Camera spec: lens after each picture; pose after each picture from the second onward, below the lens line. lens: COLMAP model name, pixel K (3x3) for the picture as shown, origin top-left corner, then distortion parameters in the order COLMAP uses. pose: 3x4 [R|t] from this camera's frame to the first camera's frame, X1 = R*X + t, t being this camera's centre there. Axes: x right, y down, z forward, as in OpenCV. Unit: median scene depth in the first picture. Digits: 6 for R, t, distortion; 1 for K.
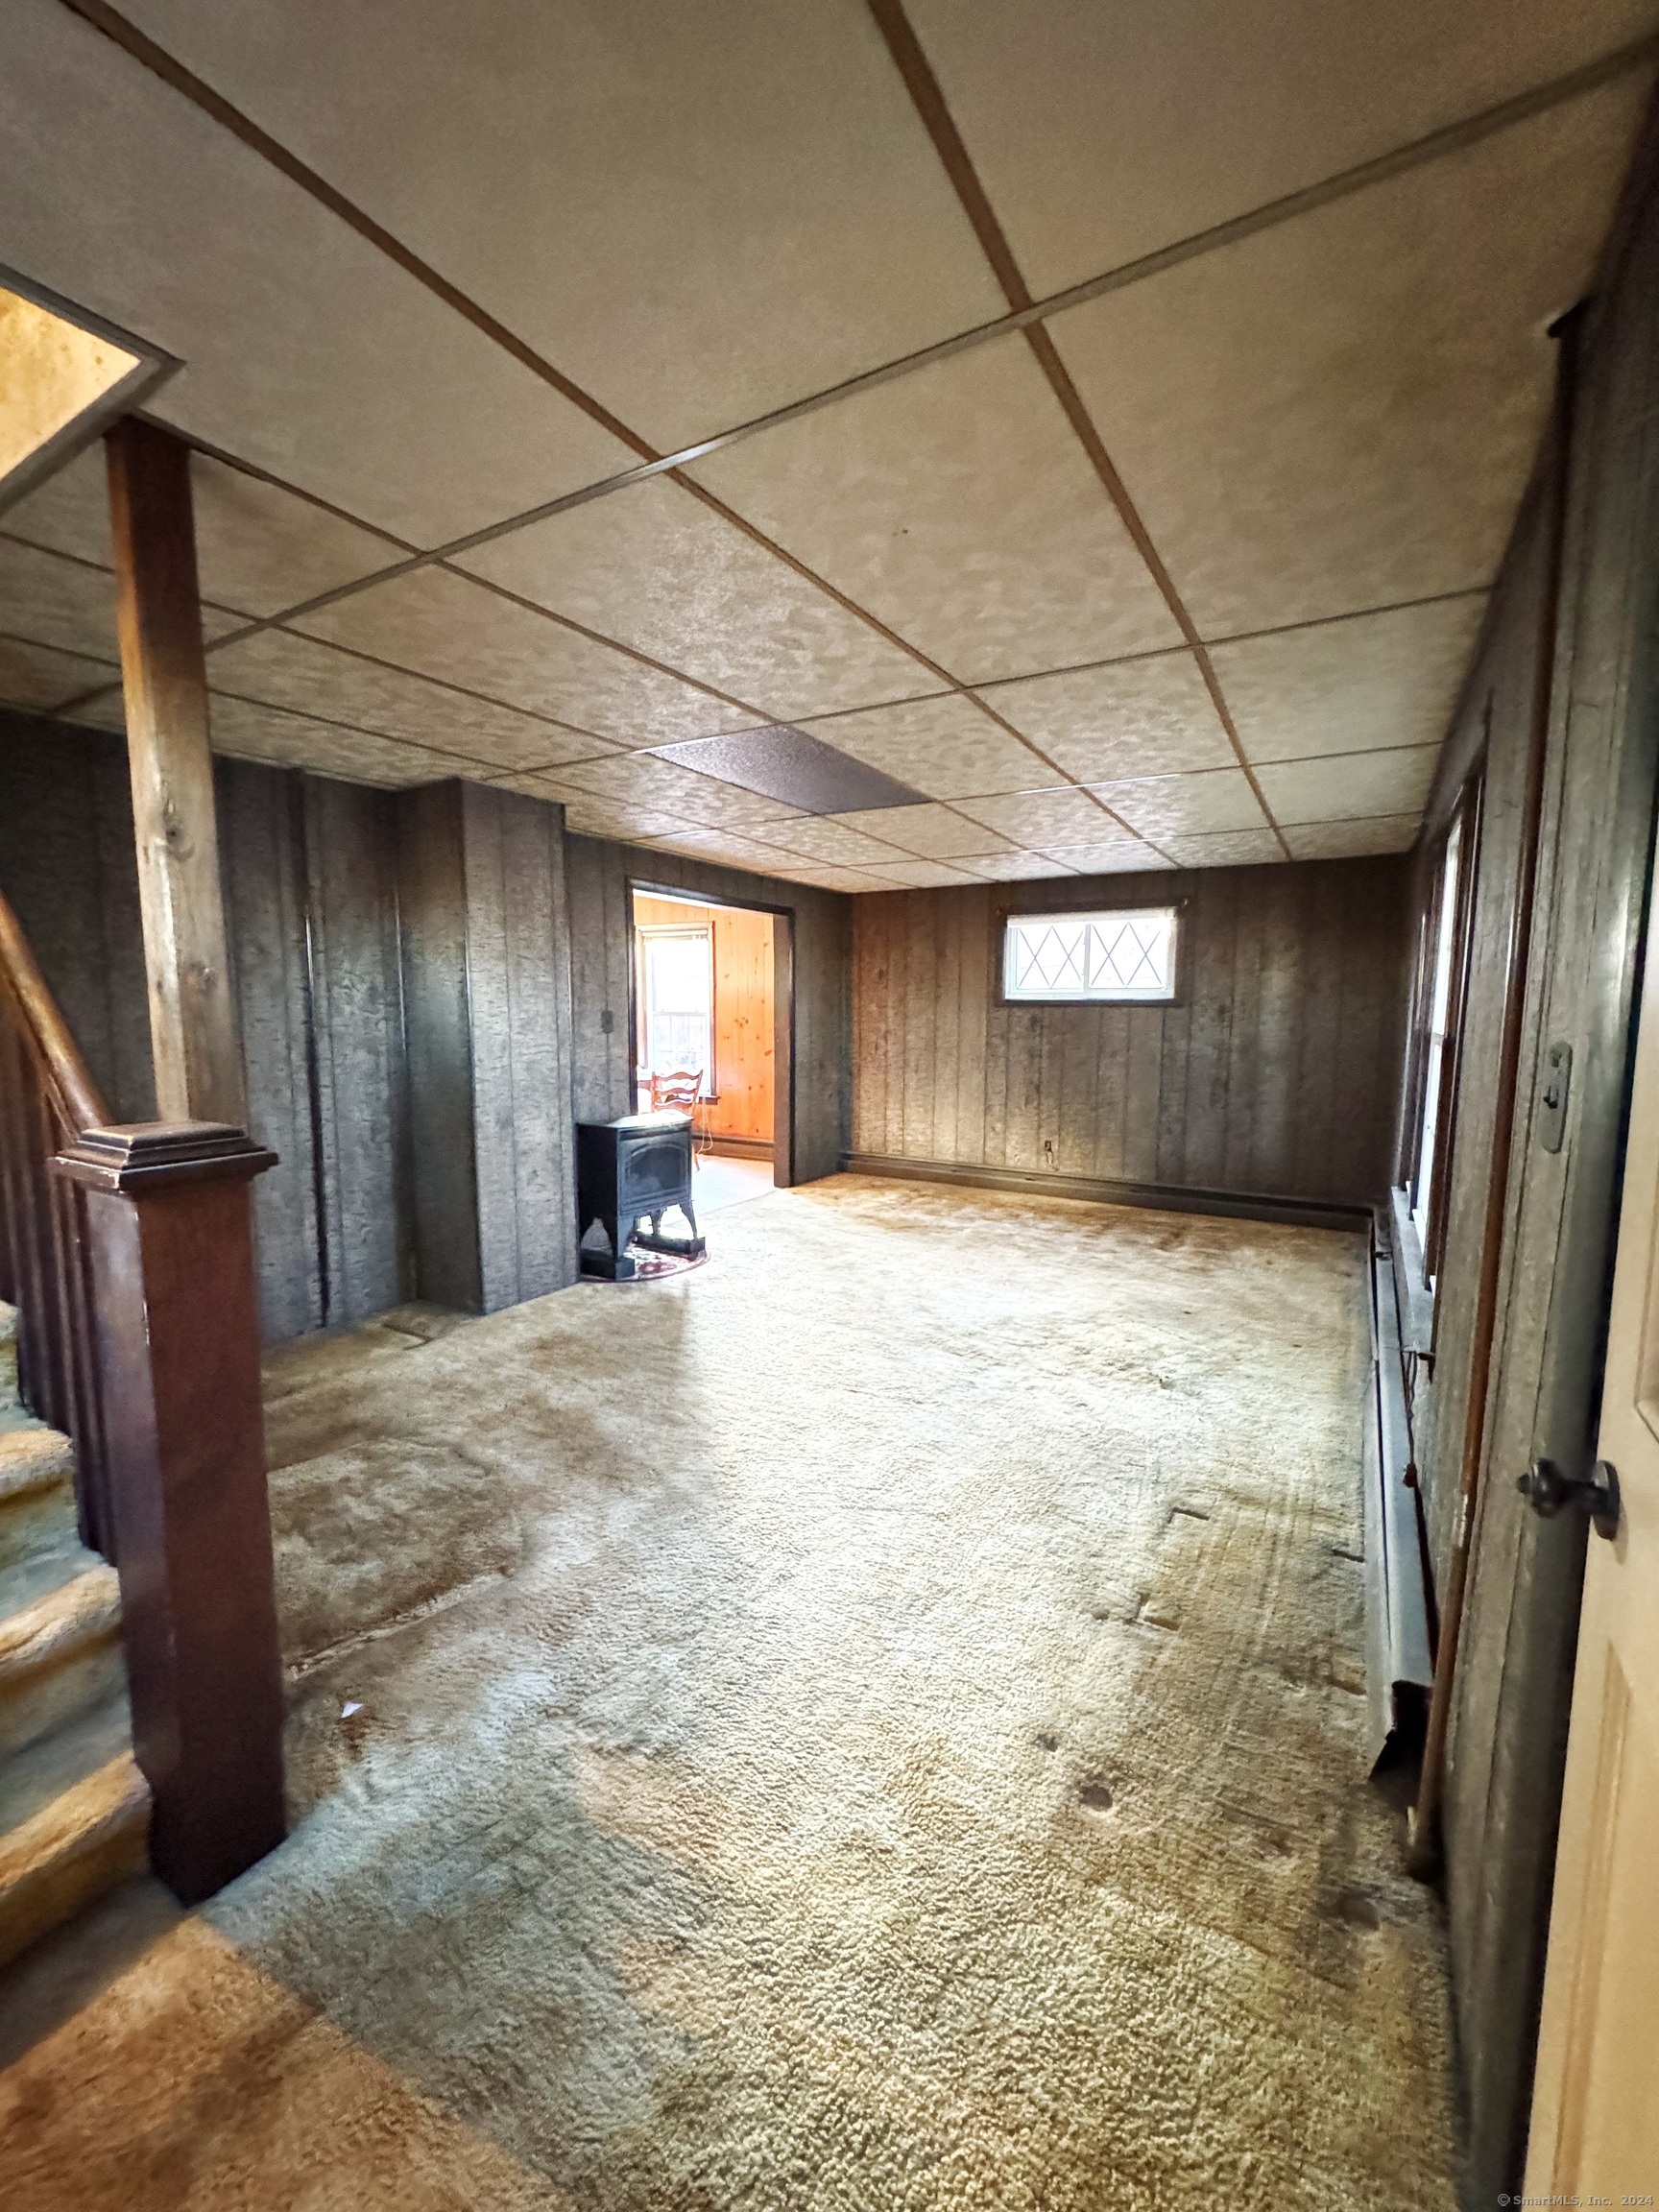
lens RADIAL K [[876.9, 0, 828.0], [0, 876.9, 1107.7], [0, 0, 1]] dist [-0.002501, -0.000550]
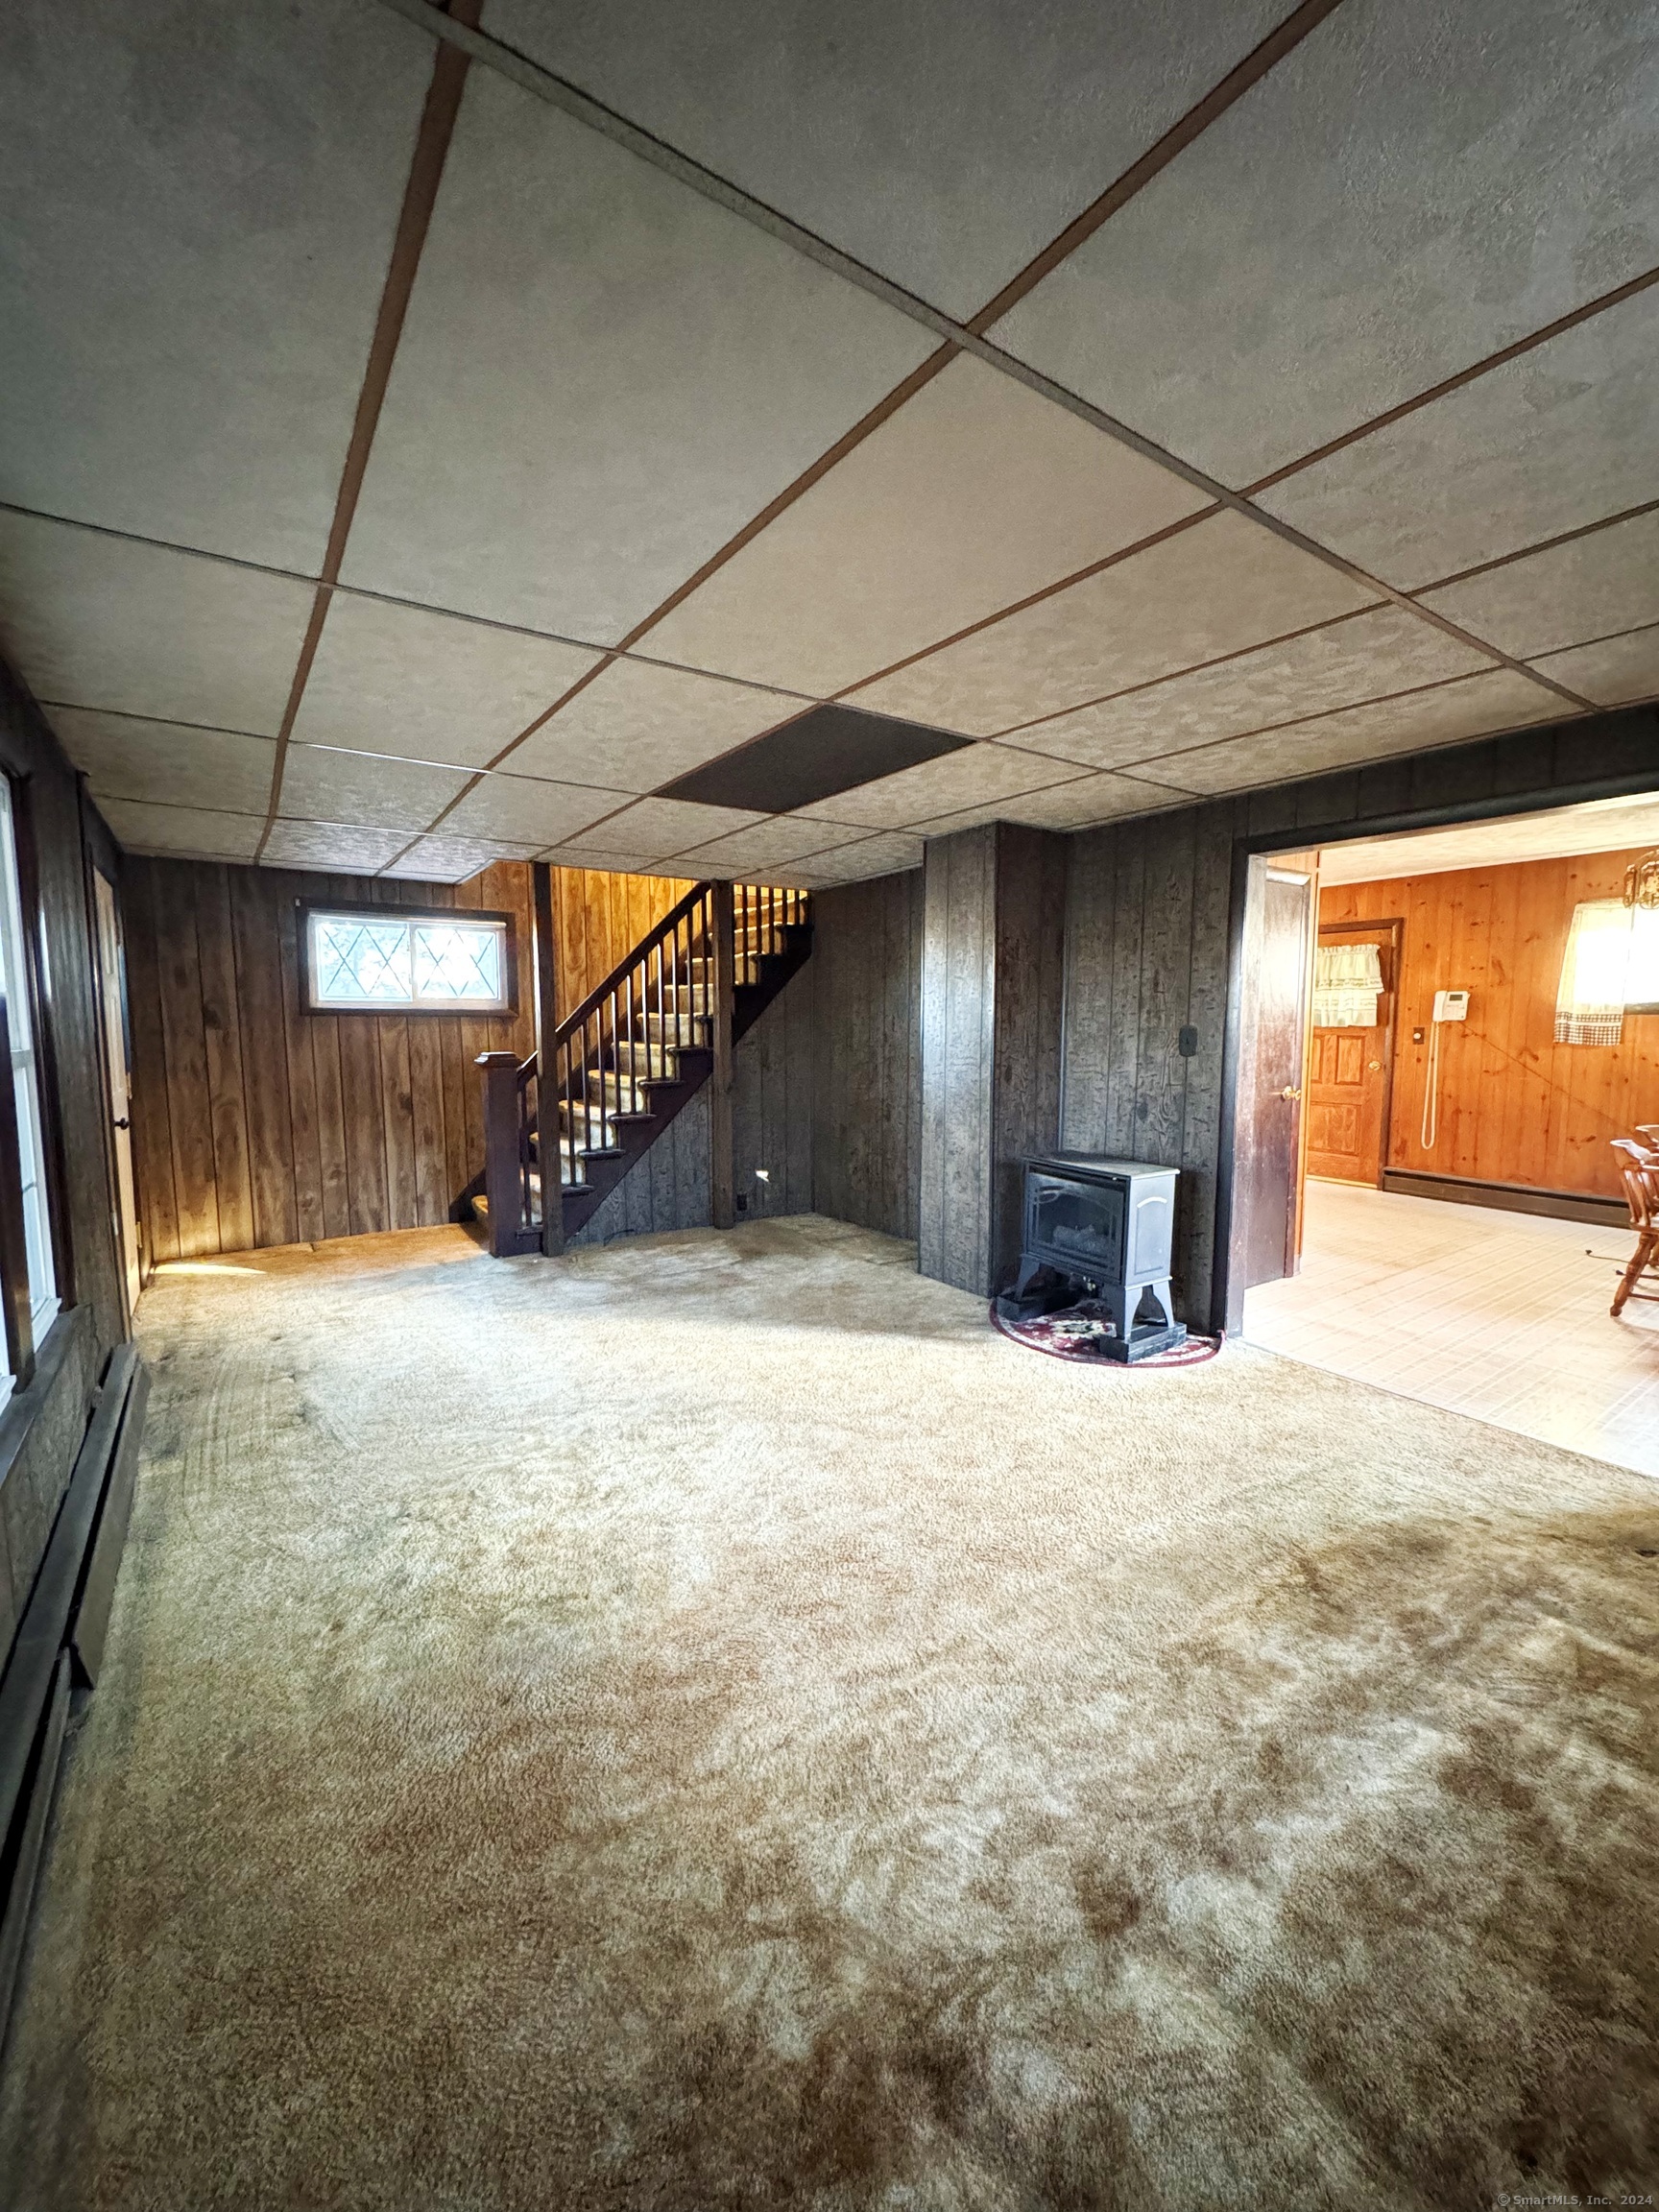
lens RADIAL K [[876.9, 0, 829.0], [0, 876.9, 1107.2], [0, 0, 1]] dist [-0.002501, -0.000550]
pose [[-0.411530, 0.078162, -0.908039, 0.720754], [-0.109190, 0.984911, 0.134264, -0.136878], [0.904832, 0.154403, -0.396786, 1.279379]]
